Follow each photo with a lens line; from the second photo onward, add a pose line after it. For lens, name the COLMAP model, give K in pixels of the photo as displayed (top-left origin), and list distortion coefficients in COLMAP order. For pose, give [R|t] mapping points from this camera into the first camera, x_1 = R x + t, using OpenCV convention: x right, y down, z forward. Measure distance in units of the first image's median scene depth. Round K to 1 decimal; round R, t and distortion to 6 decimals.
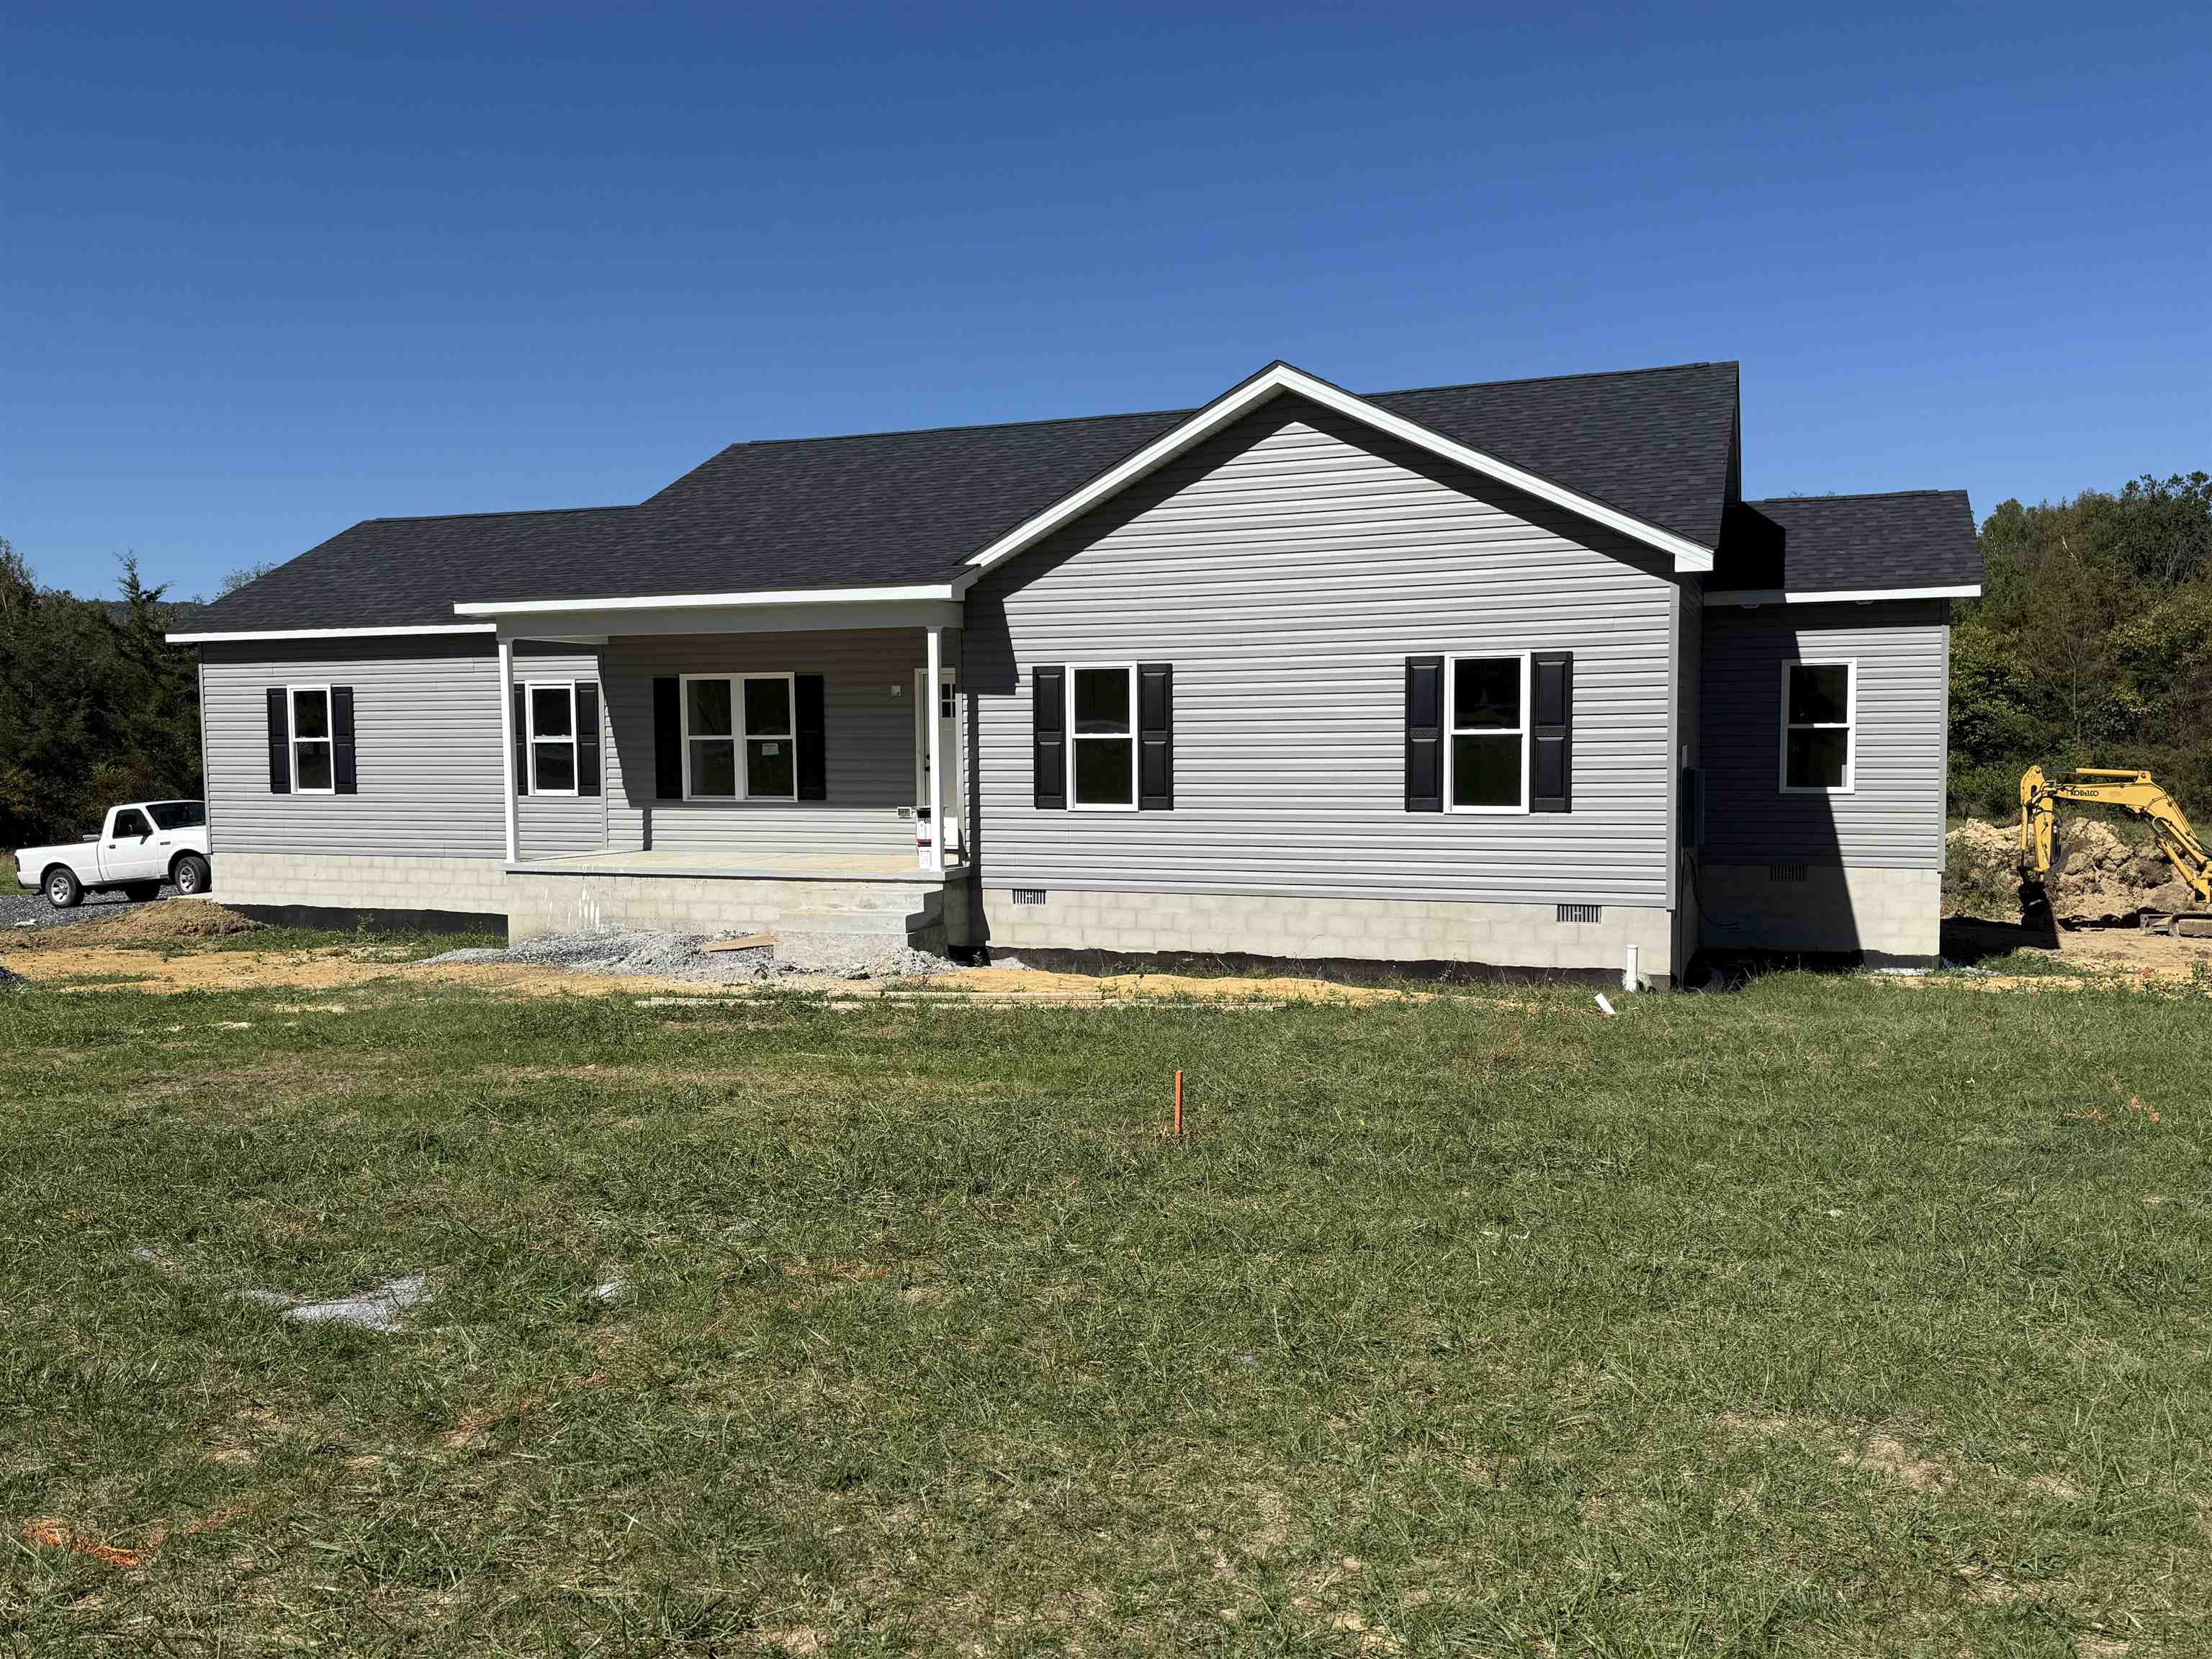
lens RADIAL K [[1725.7, 0, 1101.4], [0, 1725.7, 816.8], [0, 0, 1]] dist [0.062634, -0.017921]
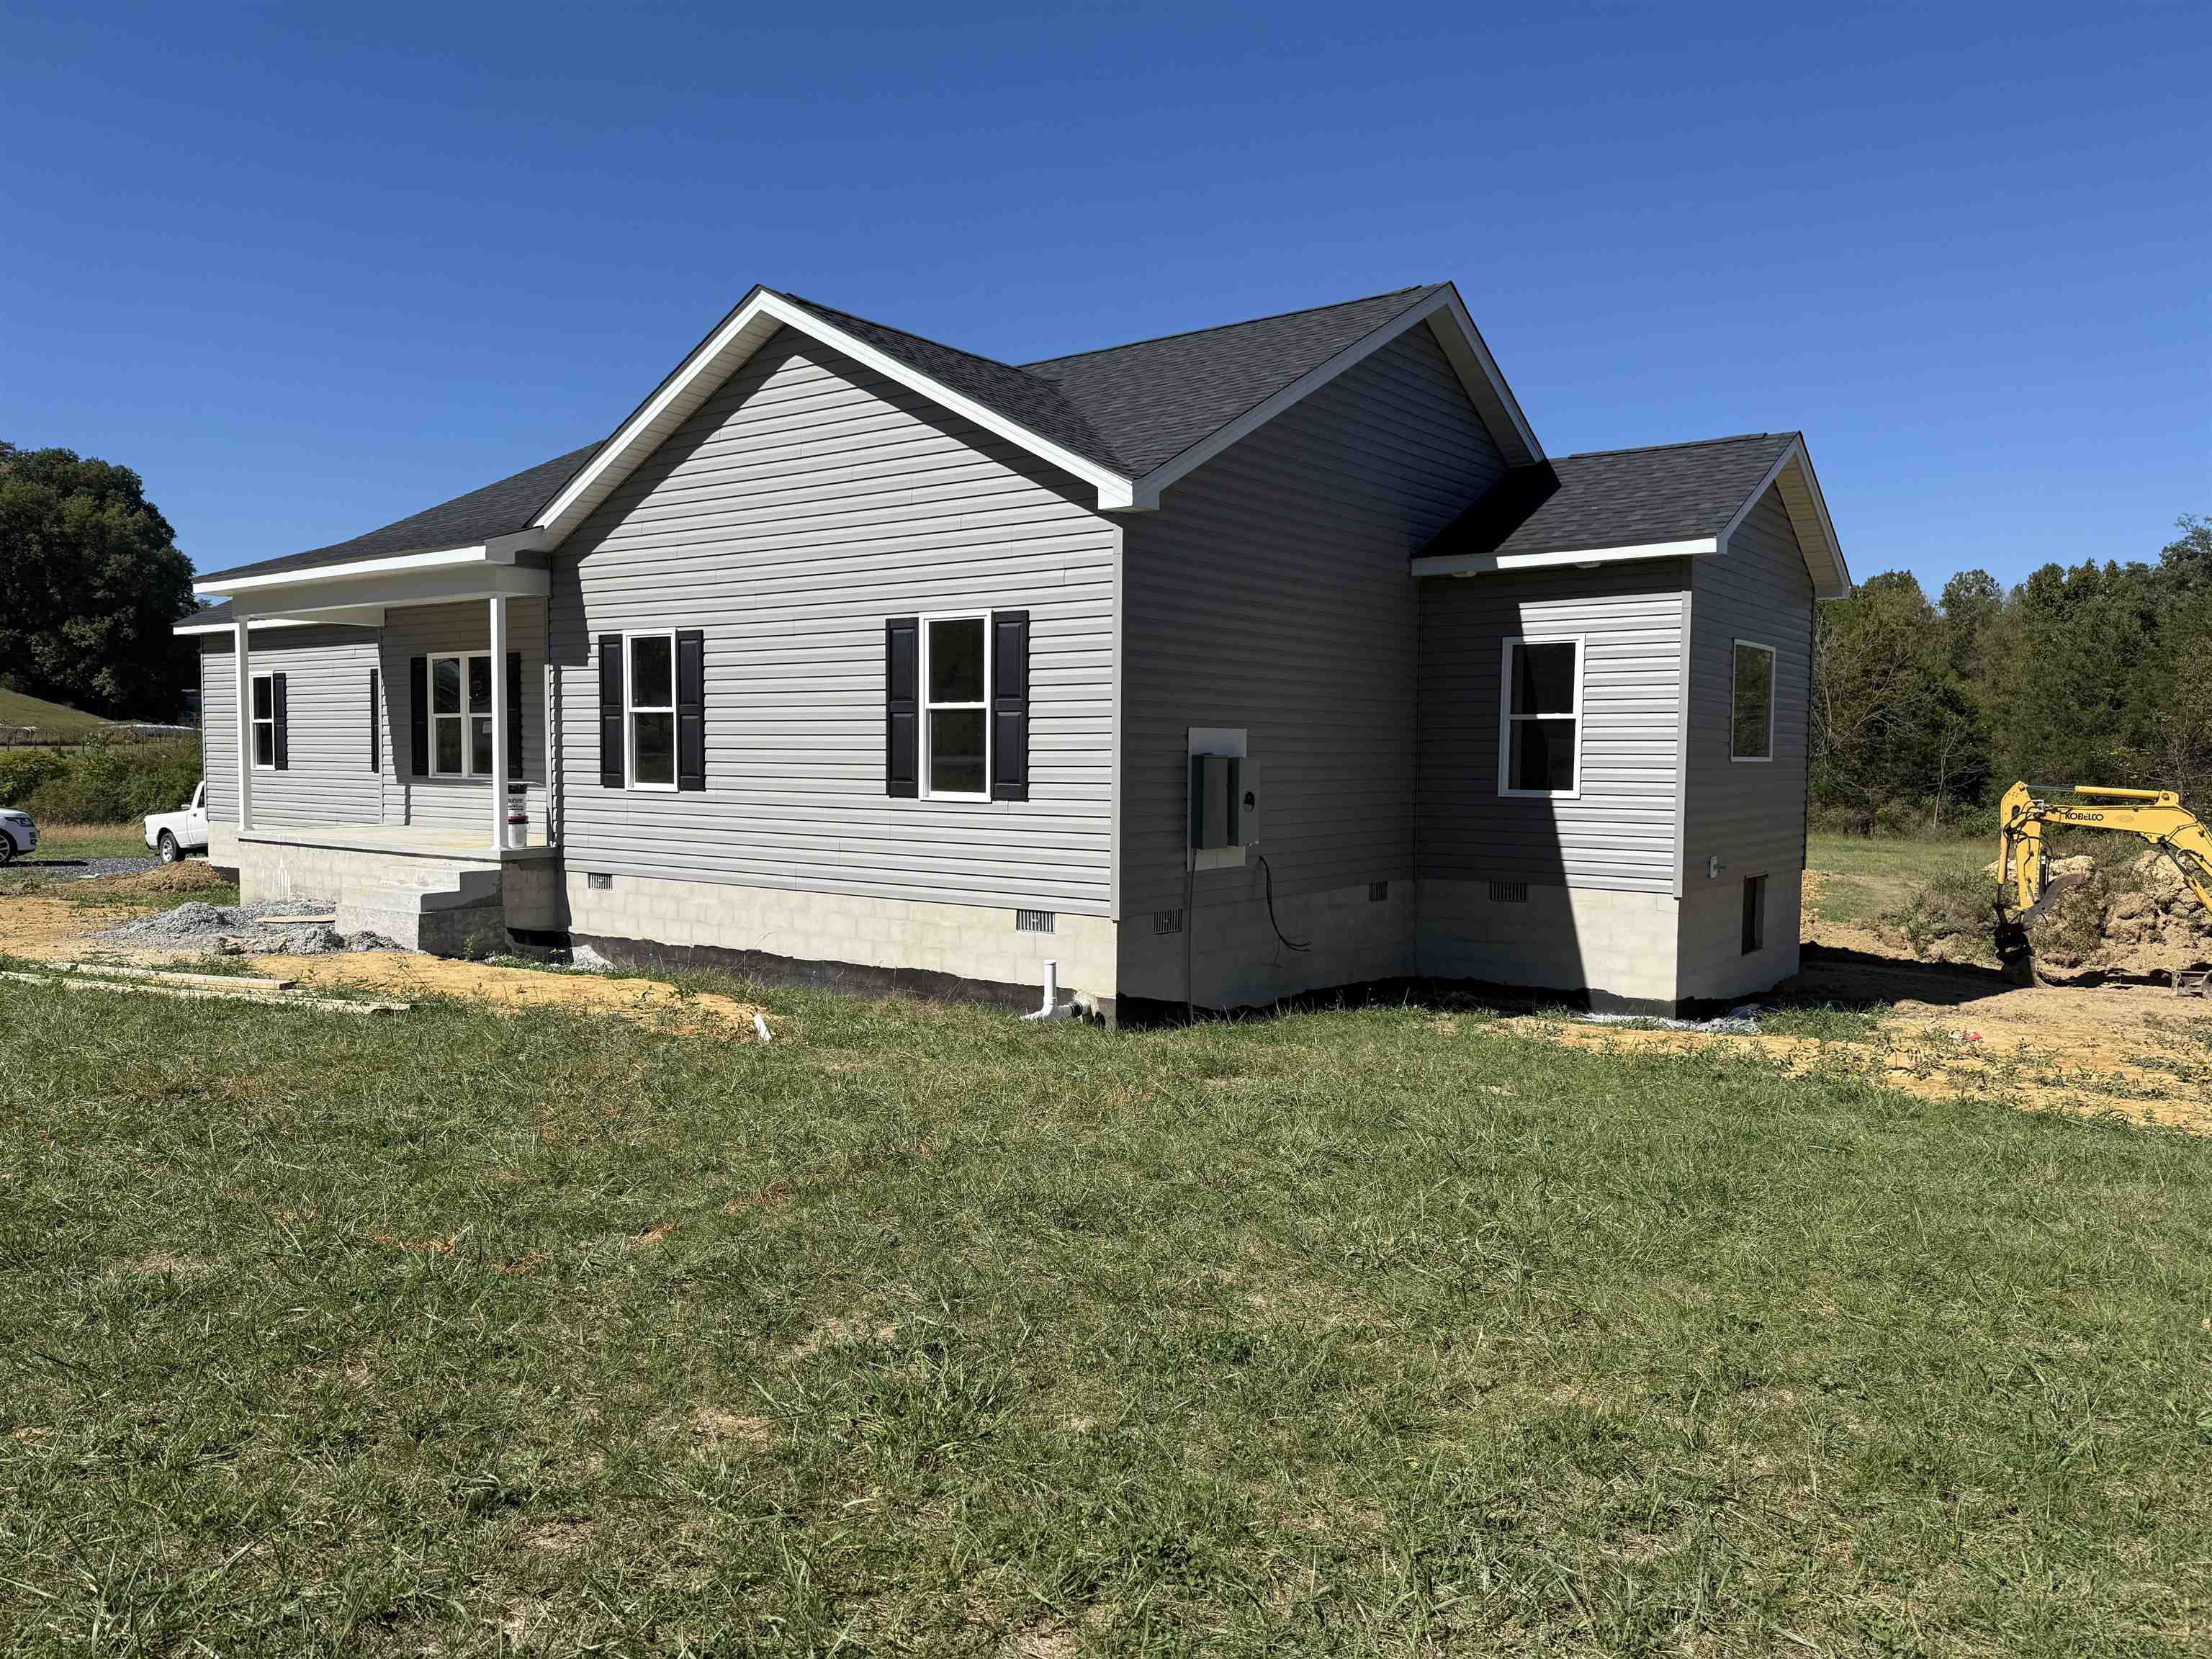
lens RADIAL K [[1583.3, 0, 1117.3], [0, 1583.3, 843.4], [0, 0, 1]] dist [0.059588, -0.083472]
pose [[0.963151, 0.034008, -0.266804, 0.461924], [-0.032249, 0.999420, 0.010974, 0.007106], [0.267022, -0.001965, 0.963688, 0.237883]]
